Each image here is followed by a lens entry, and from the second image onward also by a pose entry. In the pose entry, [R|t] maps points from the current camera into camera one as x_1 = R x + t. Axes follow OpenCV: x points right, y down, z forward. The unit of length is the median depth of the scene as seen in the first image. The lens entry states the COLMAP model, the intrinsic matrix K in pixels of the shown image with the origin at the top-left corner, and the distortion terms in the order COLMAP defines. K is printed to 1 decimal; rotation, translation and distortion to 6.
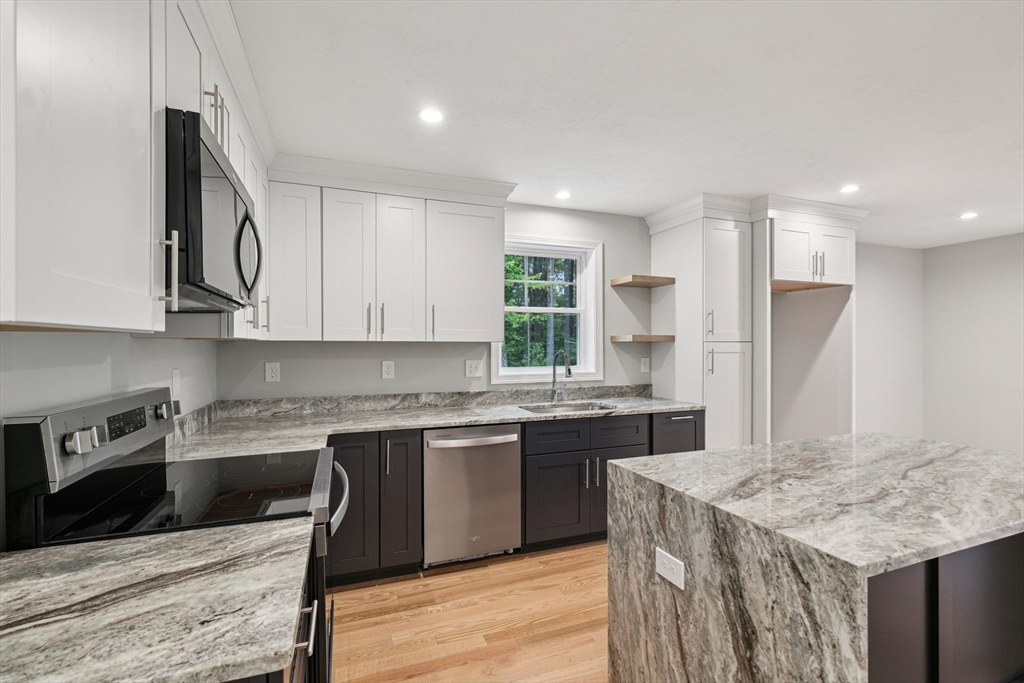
lens RADIAL K [[462.3, 0, 526.1], [0, 462.3, 348.2], [0, 0, 1]] dist [-0.008282, 0.002604]
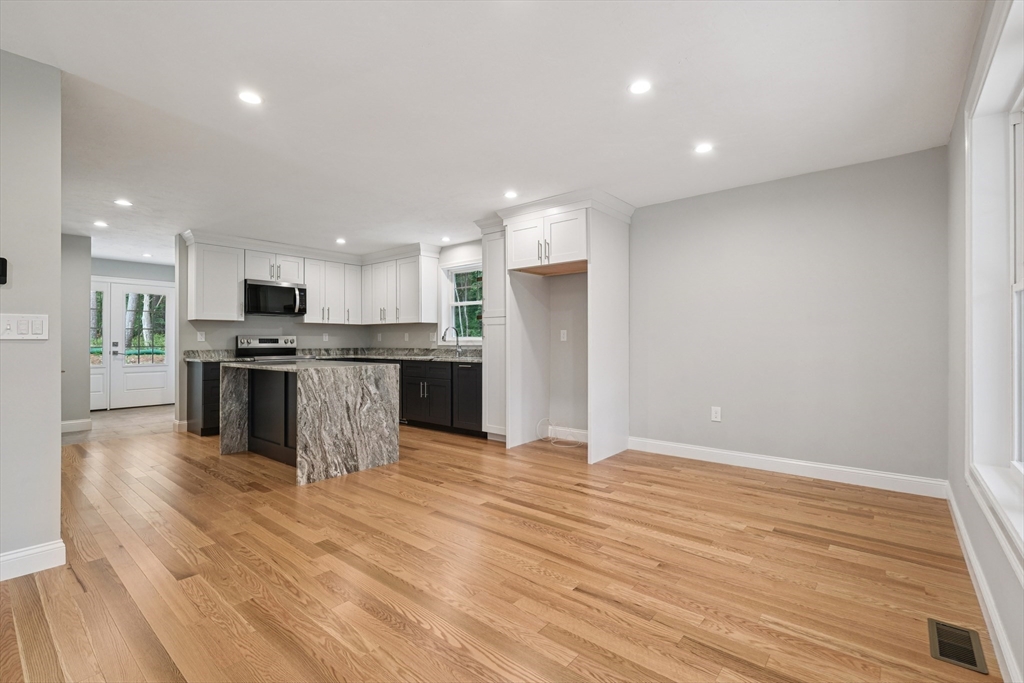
lens RADIAL K [[462.3, 0, 525.4], [0, 462.3, 339.6], [0, 0, 1]] dist [-0.008282, 0.002604]
pose [[0.493514, -0.002952, -0.869733, 1.802469], [-0.004091, 0.999975, -0.005716, 0.065891], [0.869728, 0.006379, 0.493490, 0.387684]]
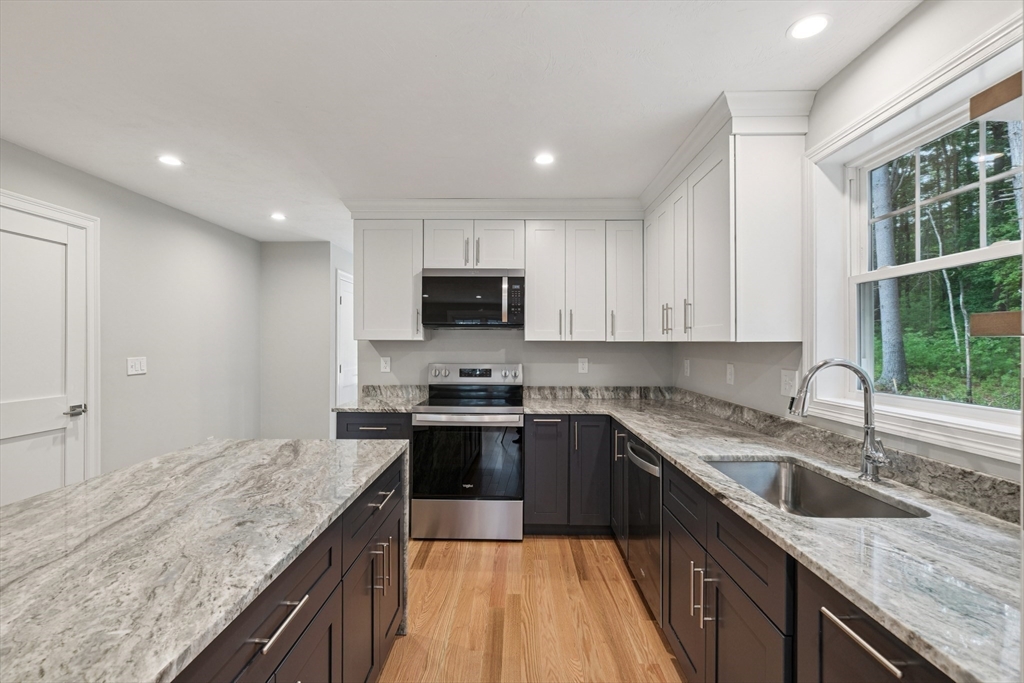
lens RADIAL K [[462.3, 0, 510.6], [0, 462.3, 341.7], [0, 0, 1]] dist [-0.008282, 0.002604]
pose [[-0.381920, -0.003207, -0.924190, 0.634673], [-0.010140, 0.999948, 0.000721, -0.010908], [0.924140, 0.009647, -0.381933, 0.903220]]
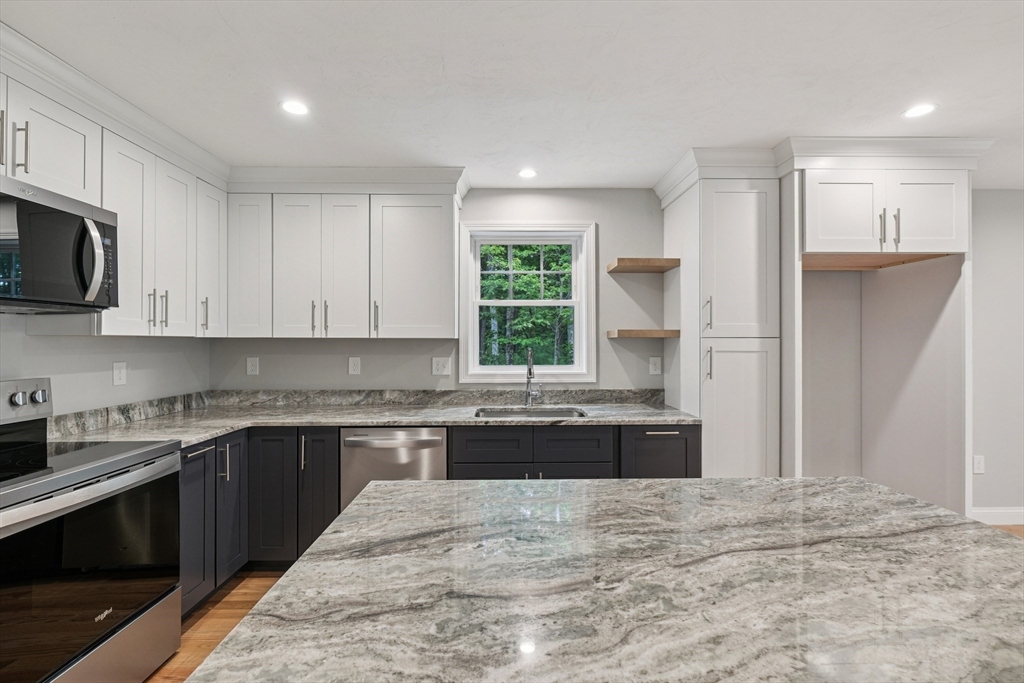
lens RADIAL K [[462.3, 0, 519.4], [0, 462.3, 340.9], [0, 0, 1]] dist [-0.008282, 0.002604]
pose [[0.937798, 0.000481, -0.347180, 0.376669], [-0.002862, 0.999976, -0.006345, -0.002693], [0.347169, 0.006944, 0.937777, 0.163174]]
